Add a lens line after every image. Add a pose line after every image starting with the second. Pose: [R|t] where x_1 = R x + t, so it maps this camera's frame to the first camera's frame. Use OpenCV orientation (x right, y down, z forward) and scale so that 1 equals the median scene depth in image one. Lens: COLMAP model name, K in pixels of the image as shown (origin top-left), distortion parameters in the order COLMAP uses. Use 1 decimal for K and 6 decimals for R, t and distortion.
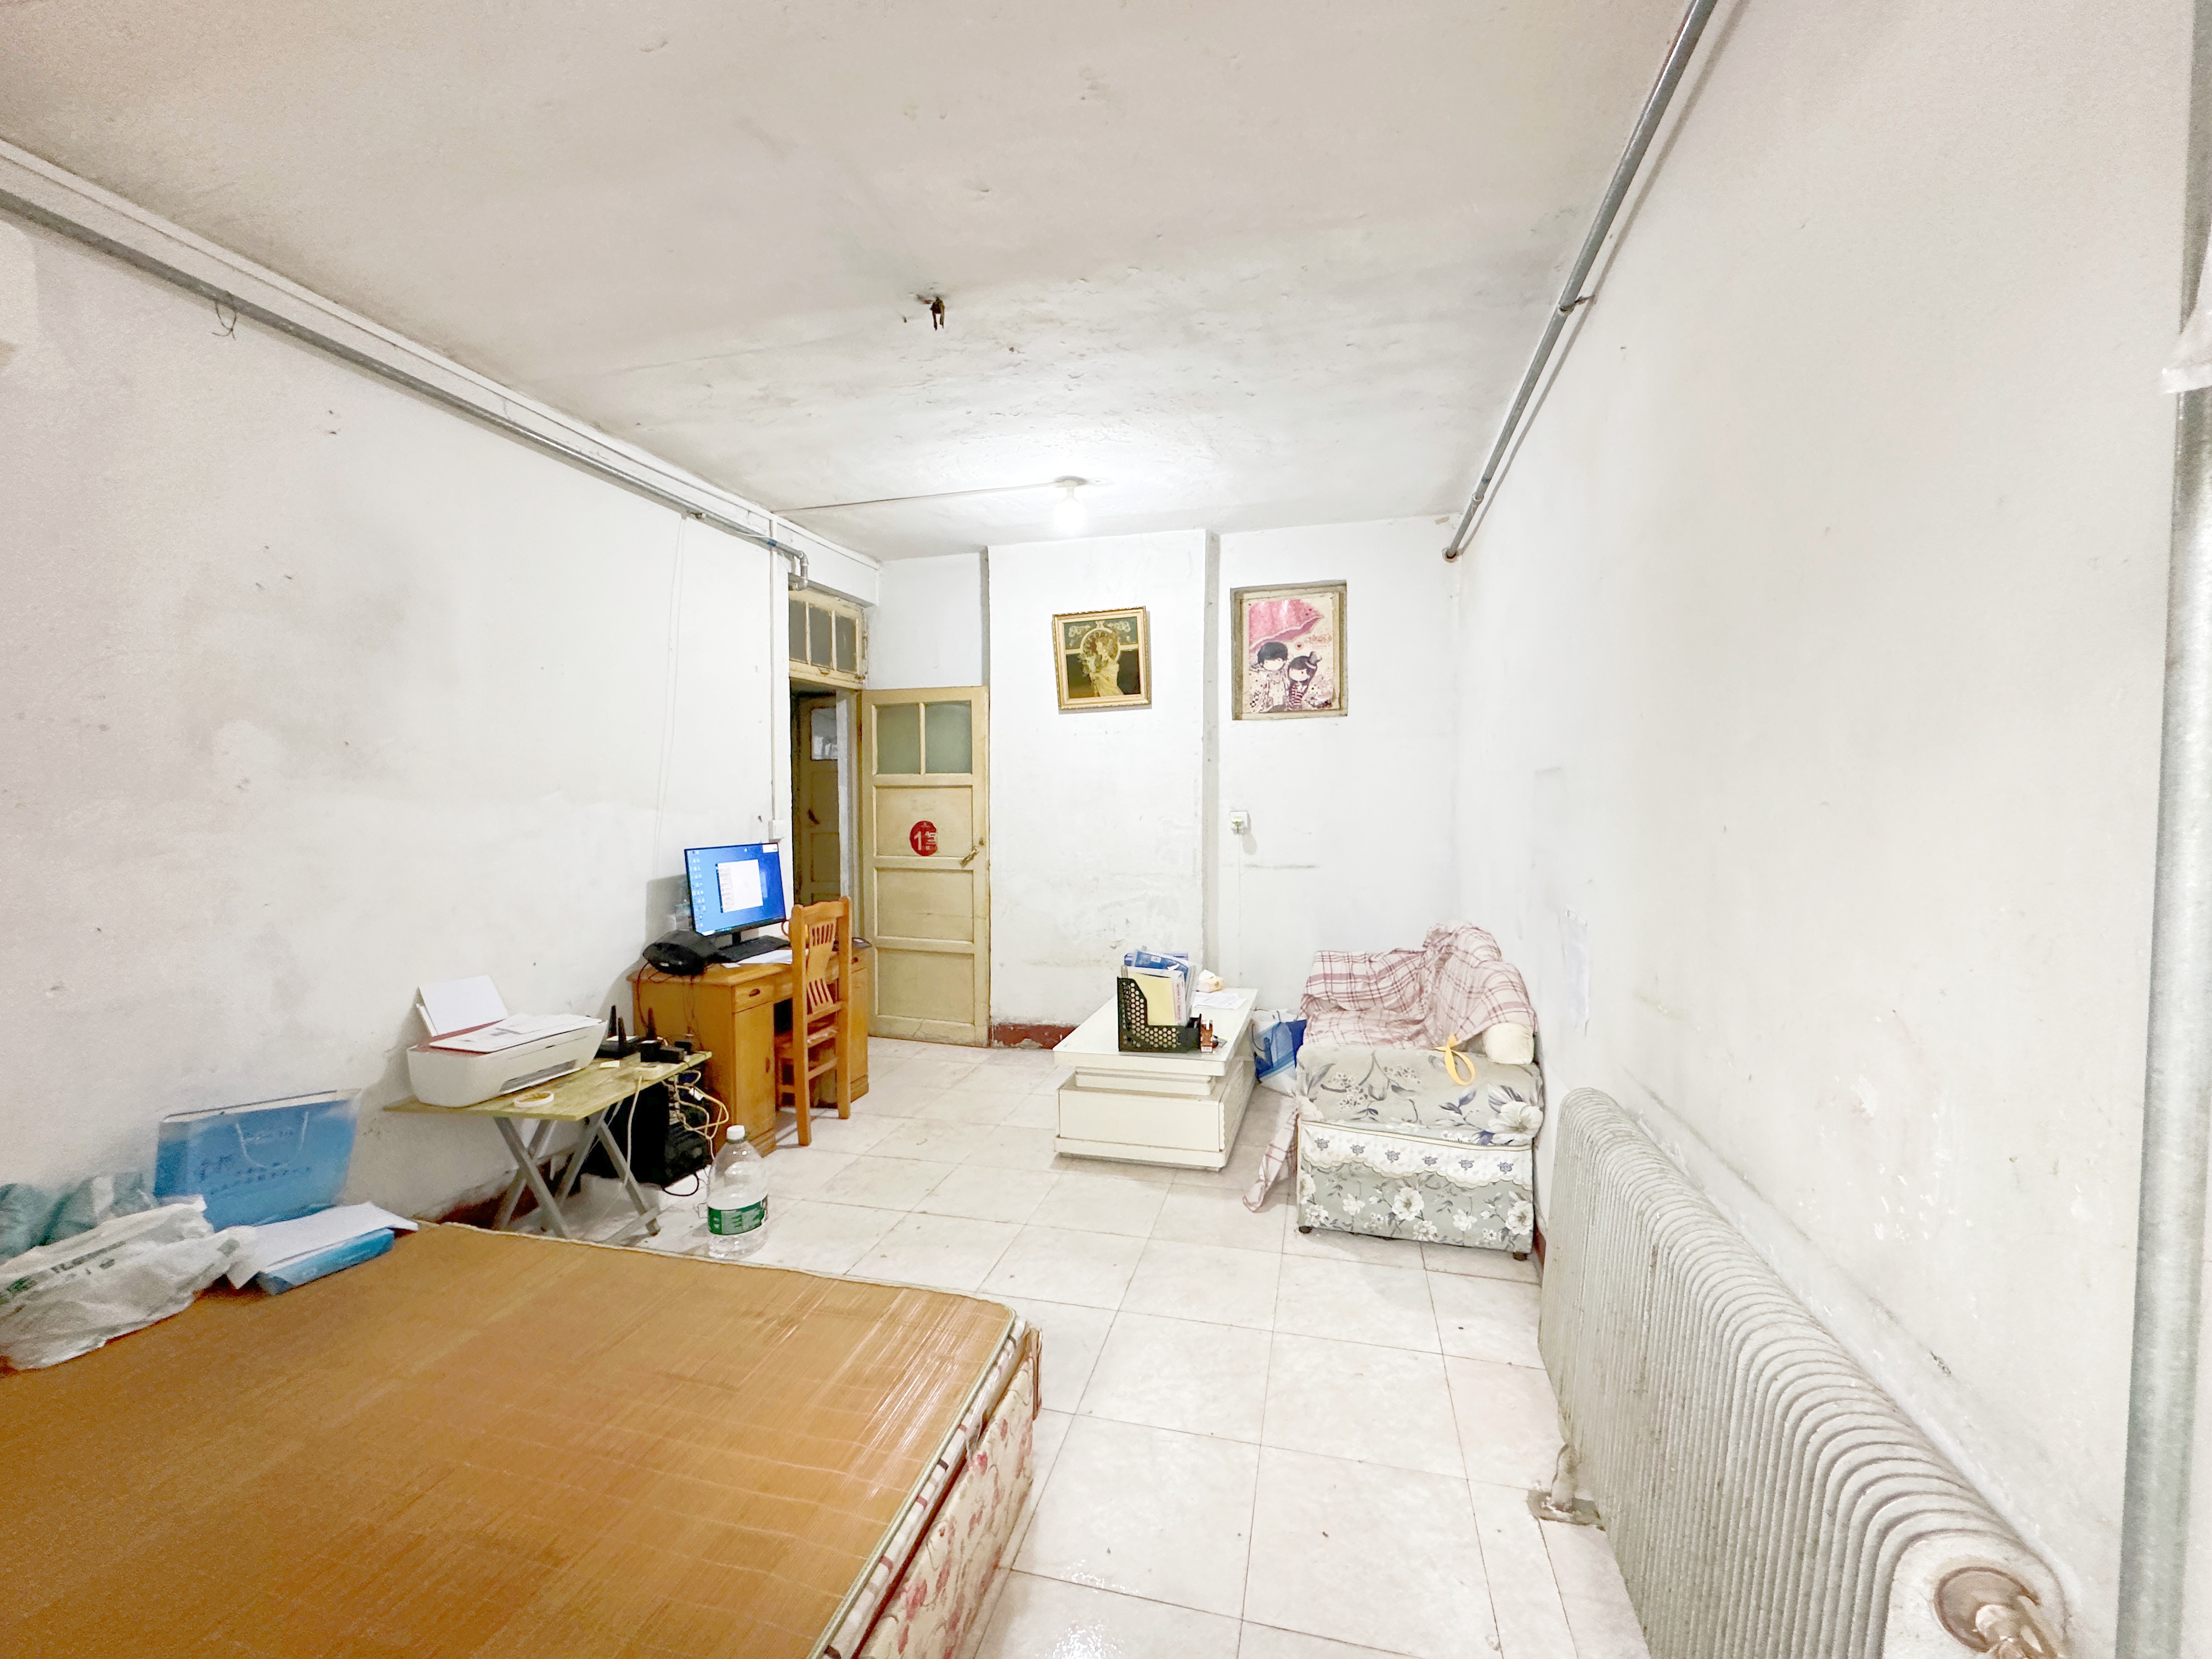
lens RADIAL K [[885.1, 0, 1107.3], [0, 885.1, 827.7], [0, 0, 1]] dist [-0.000191, 0.000008]
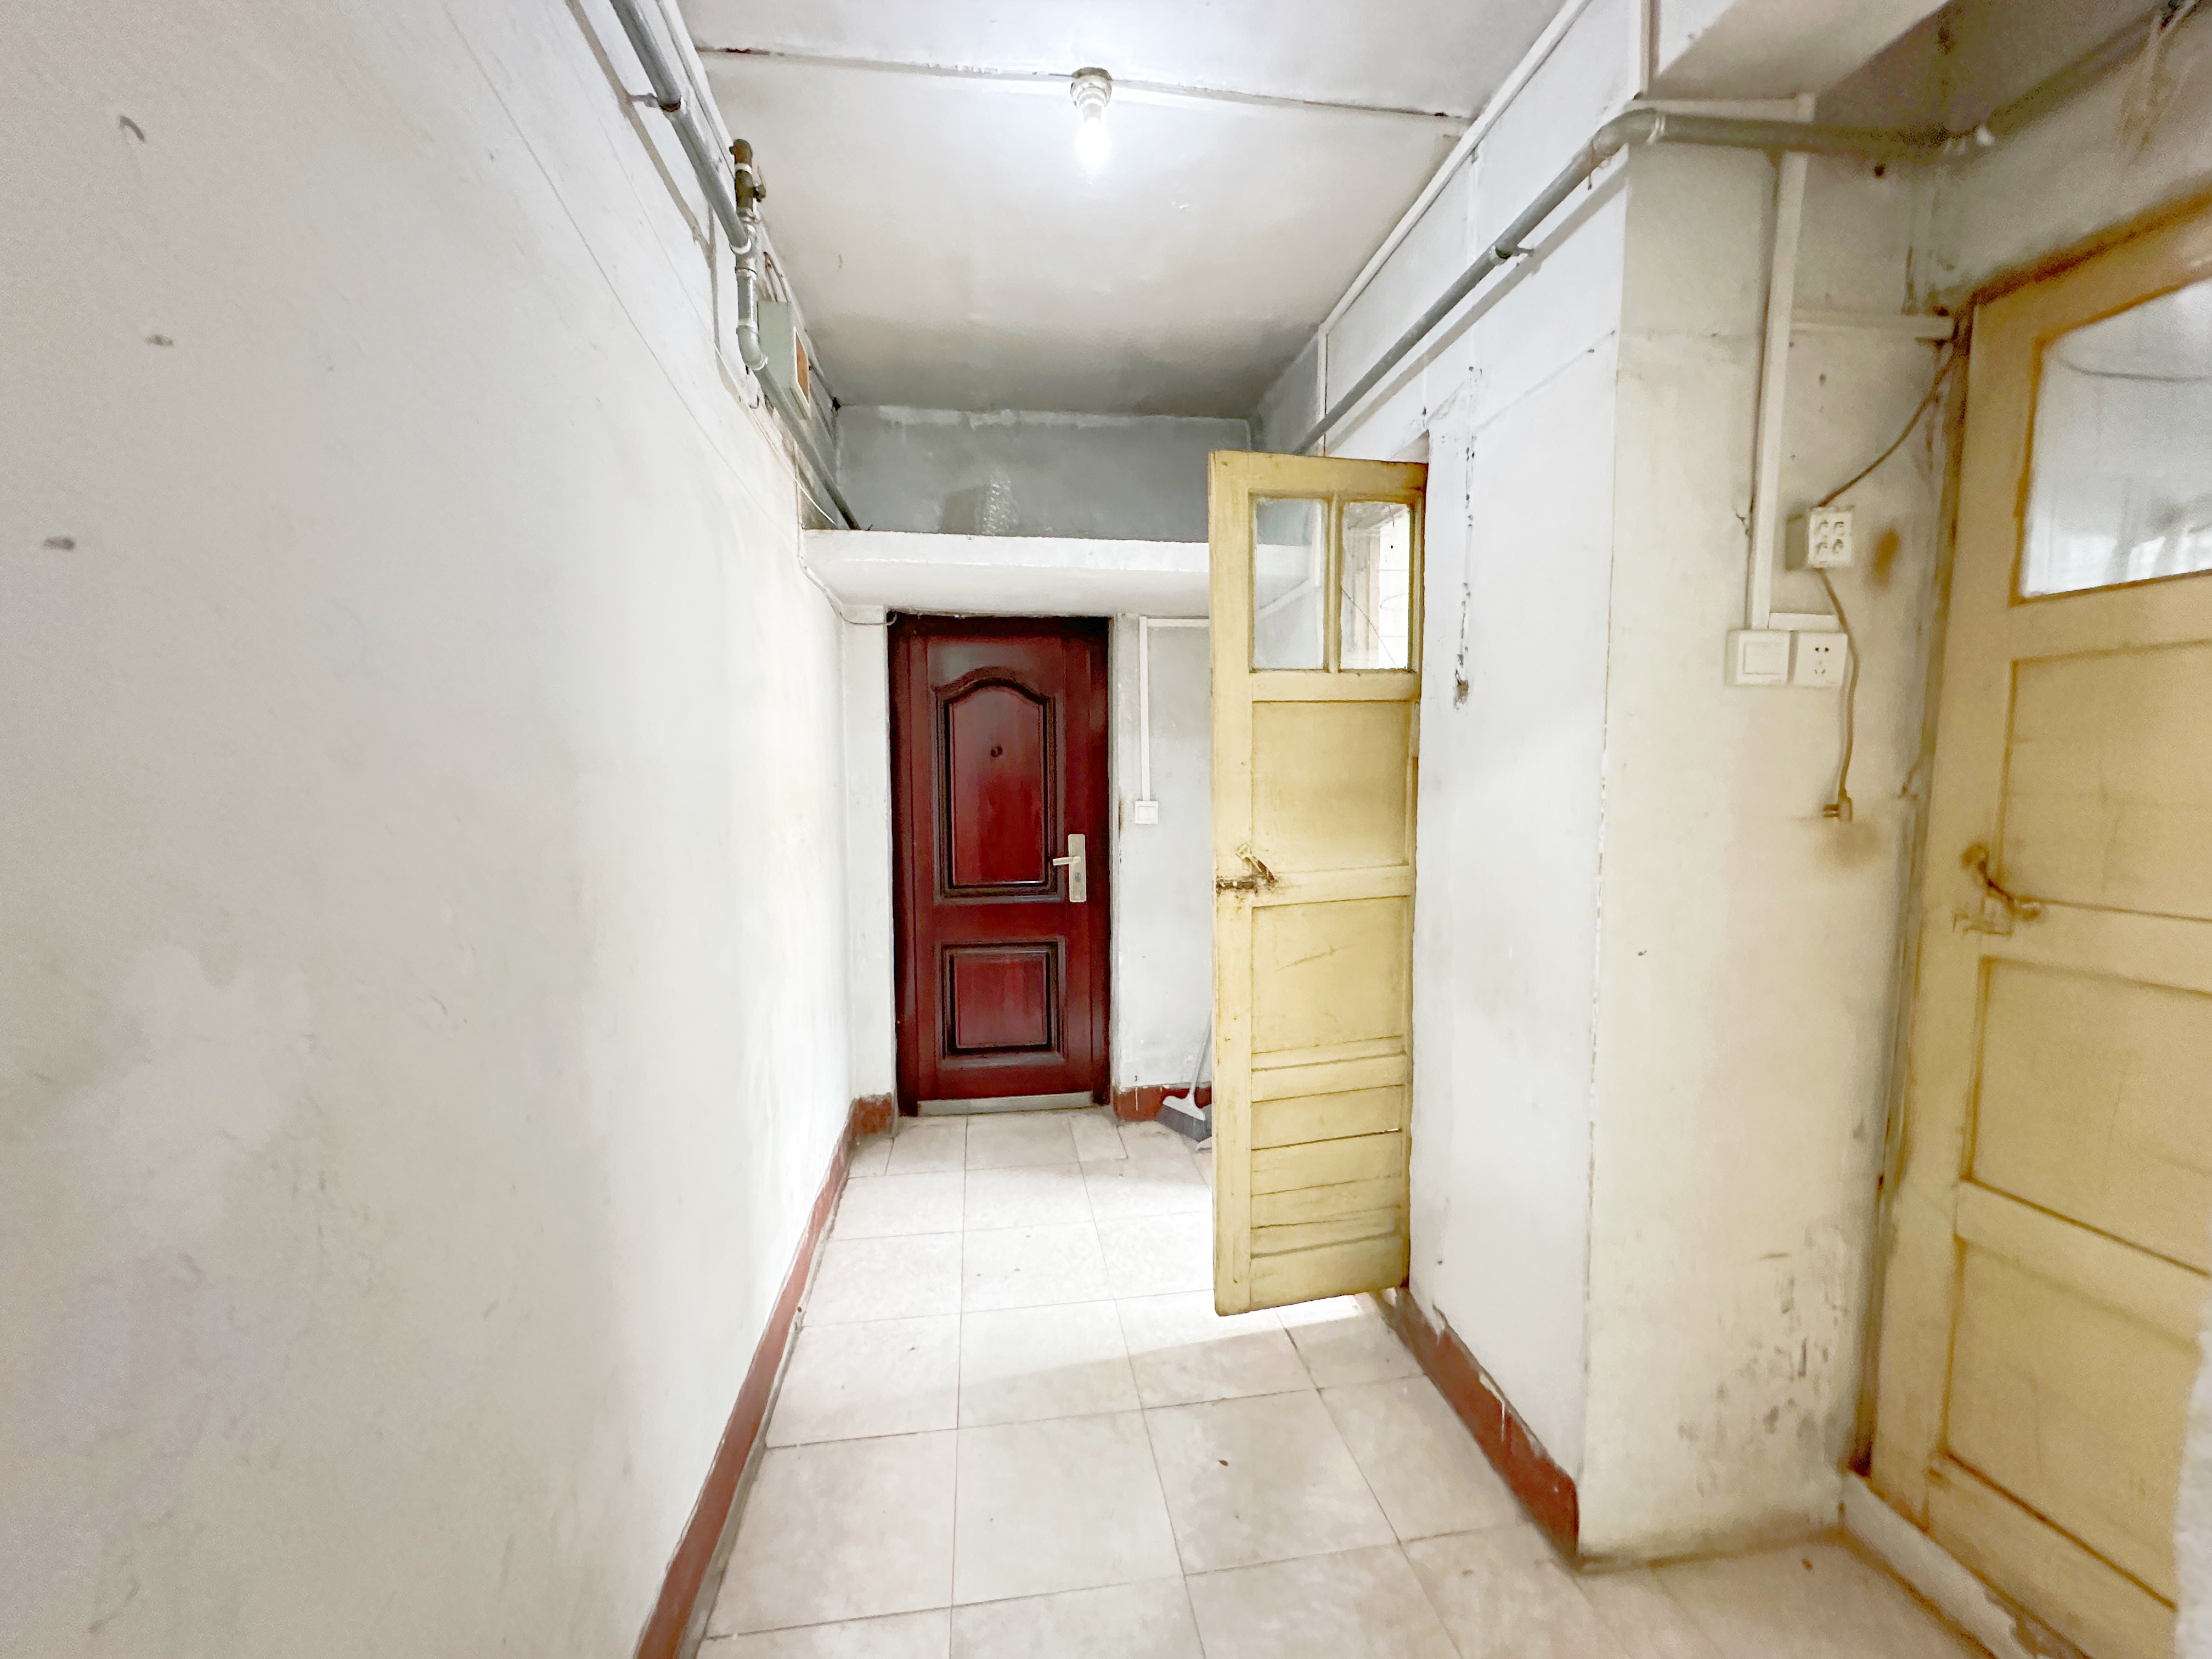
lens RADIAL K [[885.1, 0, 1106.7], [0, 885.1, 835.2], [0, 0, 1]] dist [-0.000191, 0.000008]
pose [[0.383666, 0.076172, -0.920325, -0.223141], [-0.026528, 0.997090, 0.071467, -0.032068], [0.923091, -0.003005, 0.384570, 0.727761]]
